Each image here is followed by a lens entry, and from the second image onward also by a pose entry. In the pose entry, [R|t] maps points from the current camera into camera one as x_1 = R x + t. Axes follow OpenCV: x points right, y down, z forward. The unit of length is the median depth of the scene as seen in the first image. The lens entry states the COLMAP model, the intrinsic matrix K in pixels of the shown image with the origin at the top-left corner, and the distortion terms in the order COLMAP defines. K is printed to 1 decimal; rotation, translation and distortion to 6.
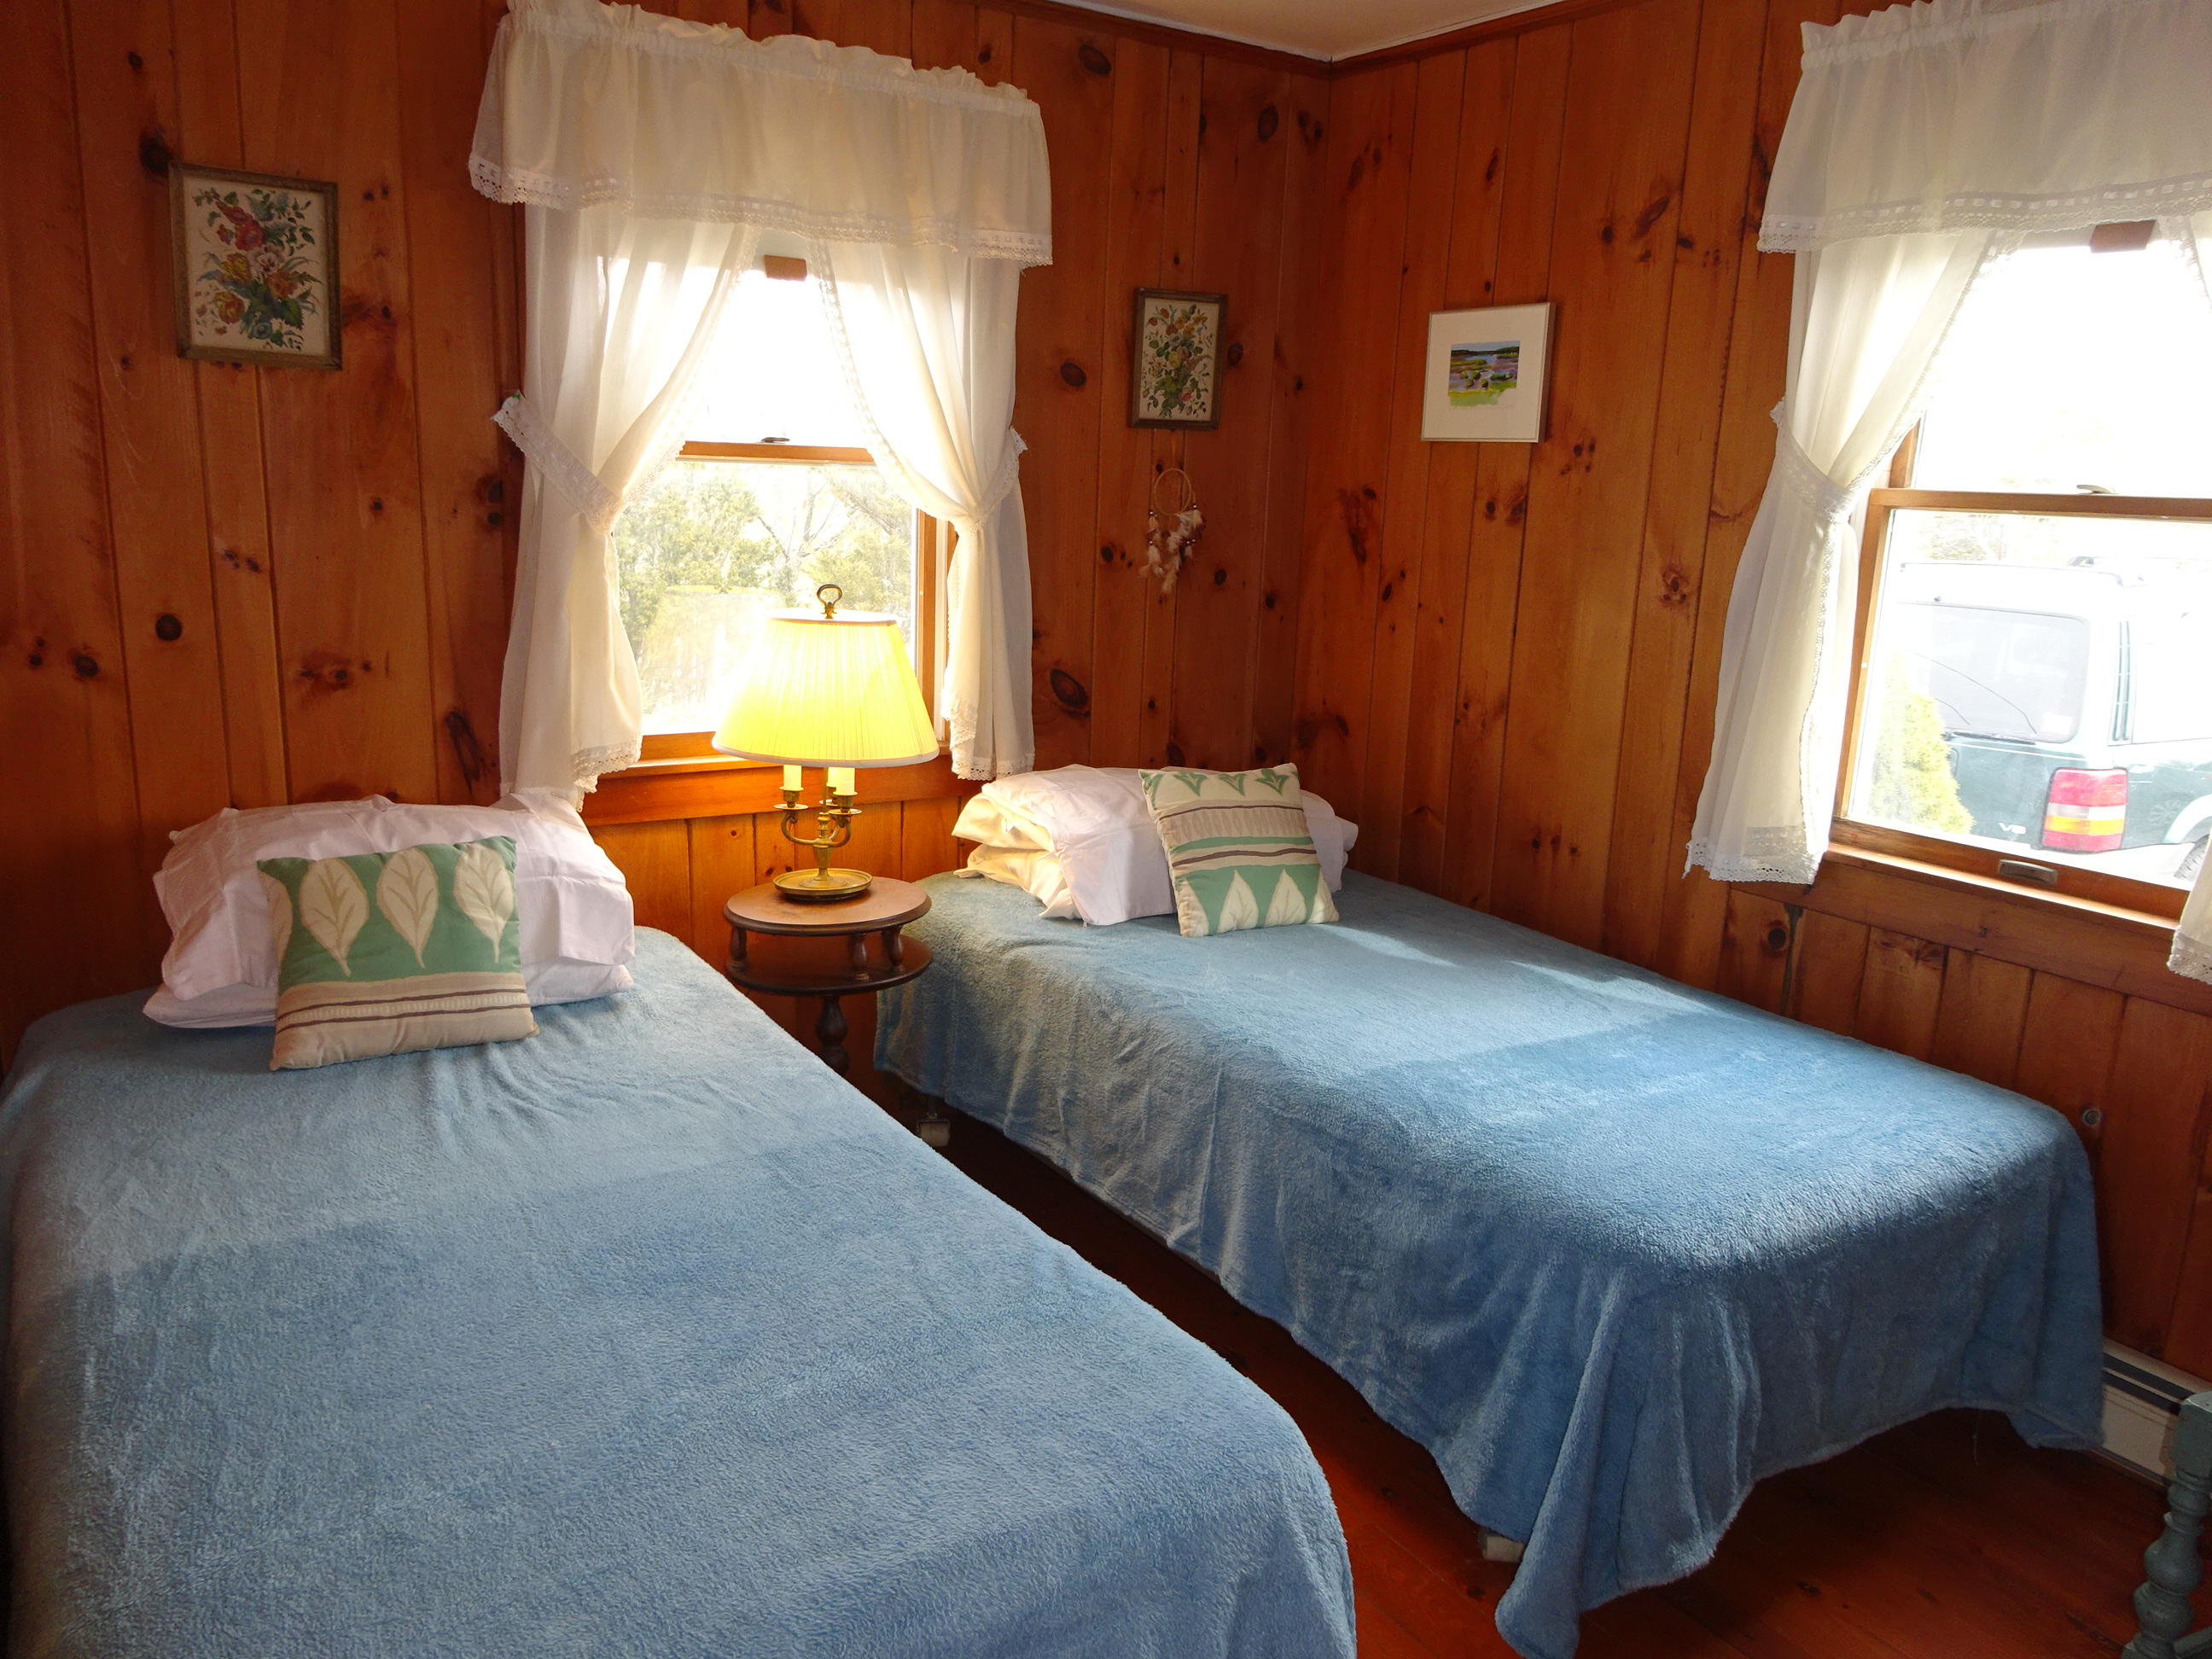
lens RADIAL K [[1655.9, 0, 1106.0], [0, 1655.9, 829.5], [0, 0, 1]] dist [0.000795, -0.005441]
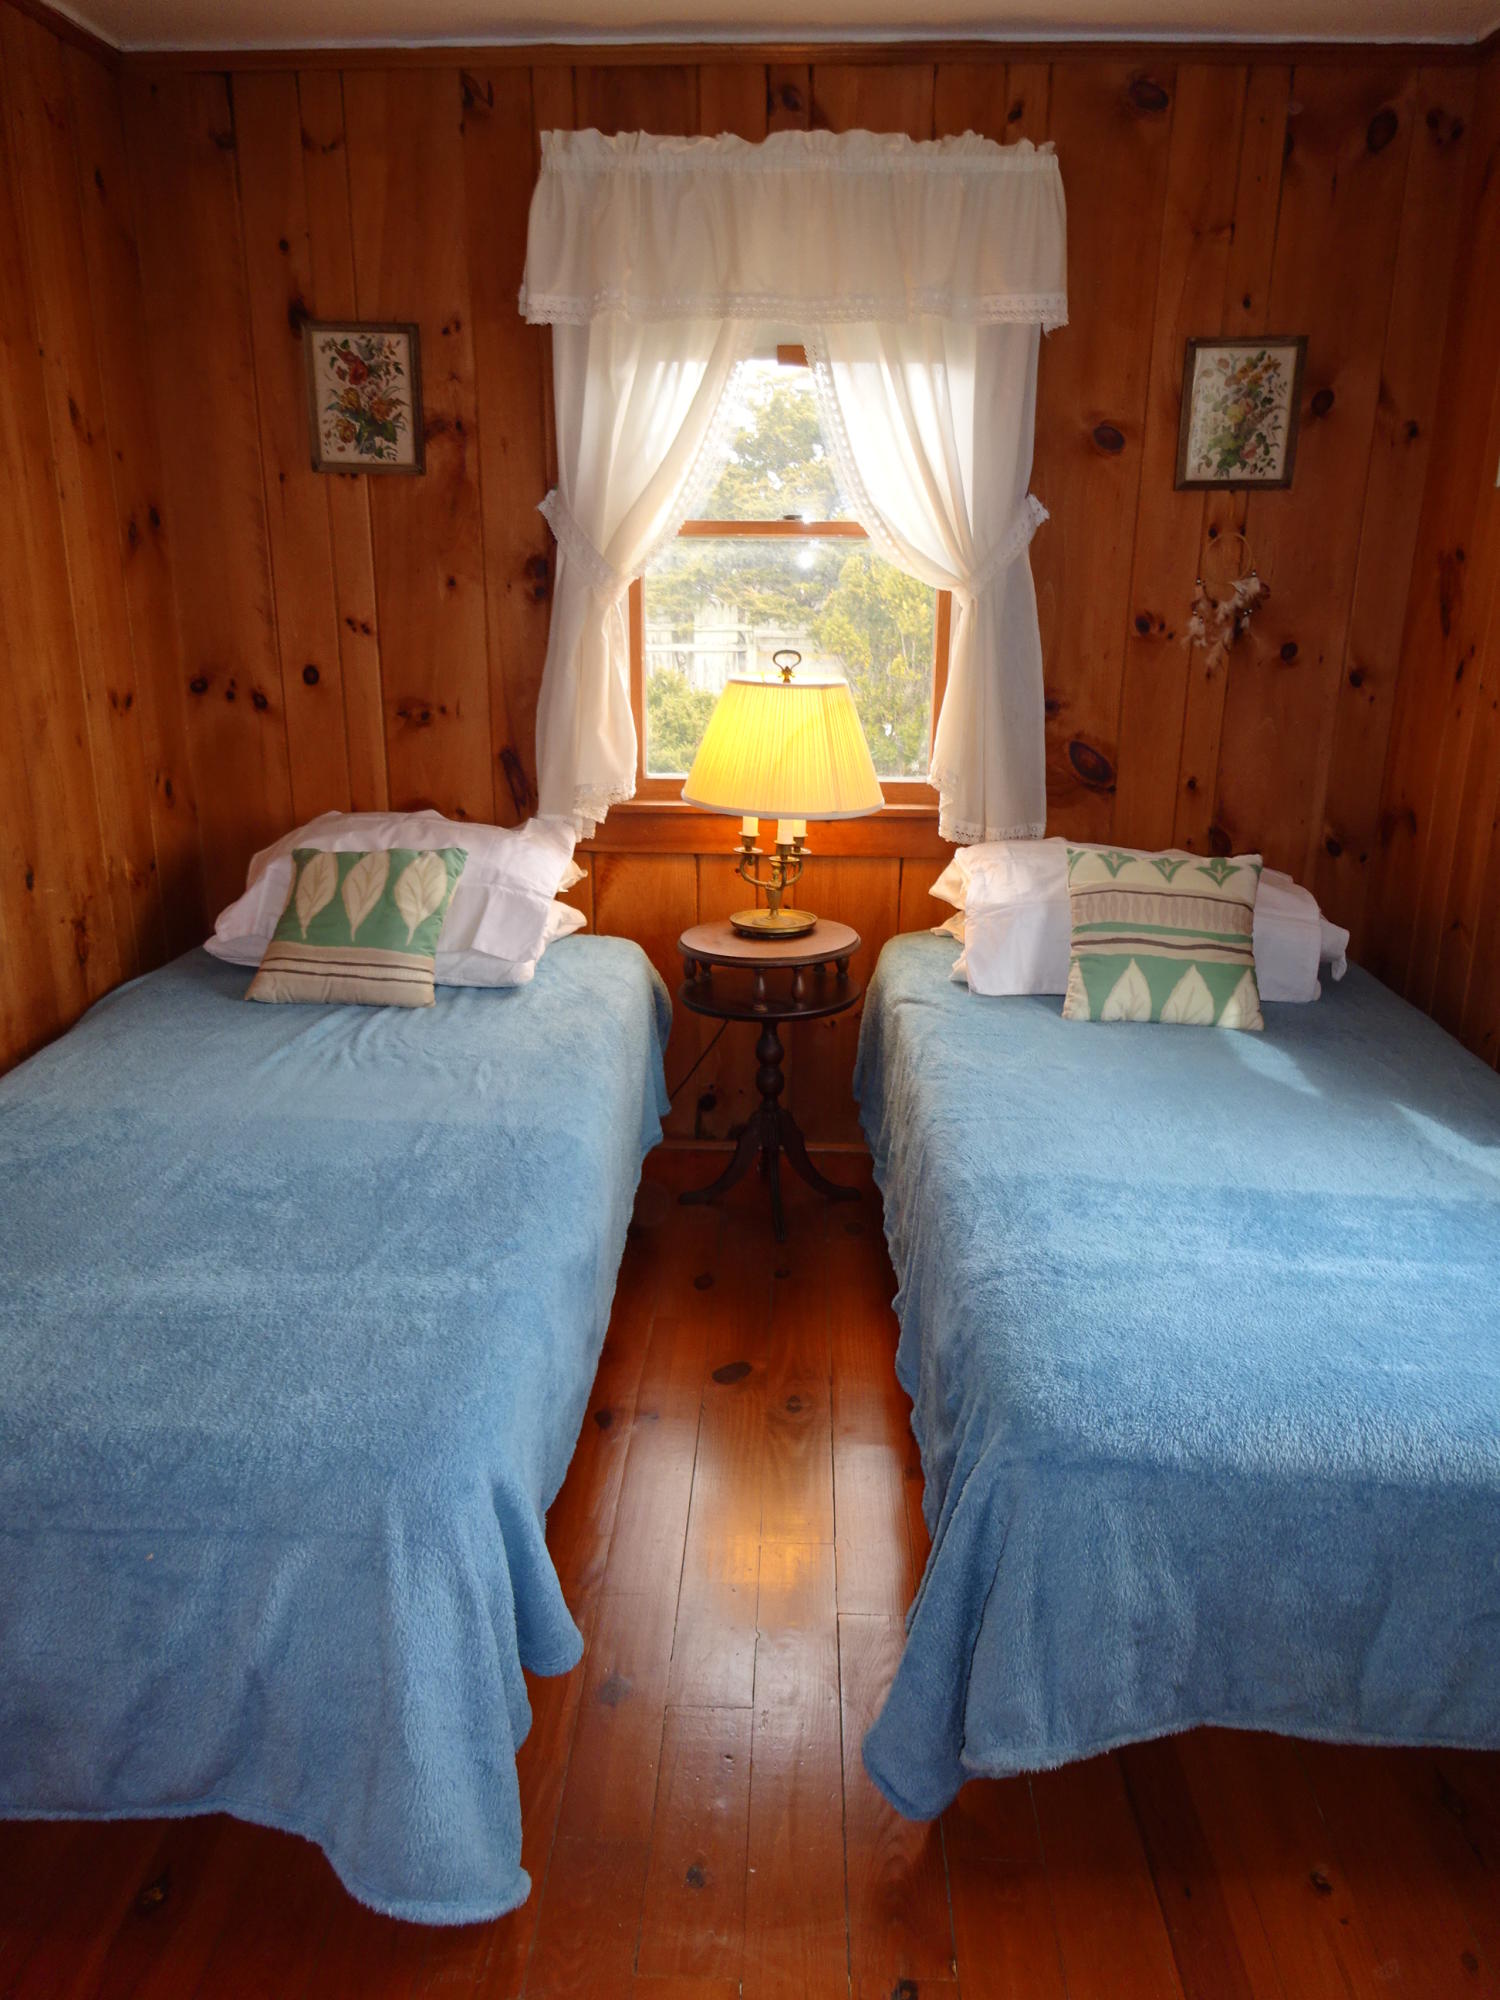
lens RADIAL K [[1478.4, 0, 750.0], [0, 1478.4, 1000.0], [0, 0, 1]] dist [-0.001113, -0.009149]
pose [[0.810006, 0.145486, -0.568088, 0.419073], [-0.101931, 0.988920, 0.107922, -0.023120], [0.577495, -0.029512, 0.815861, 0.188436]]
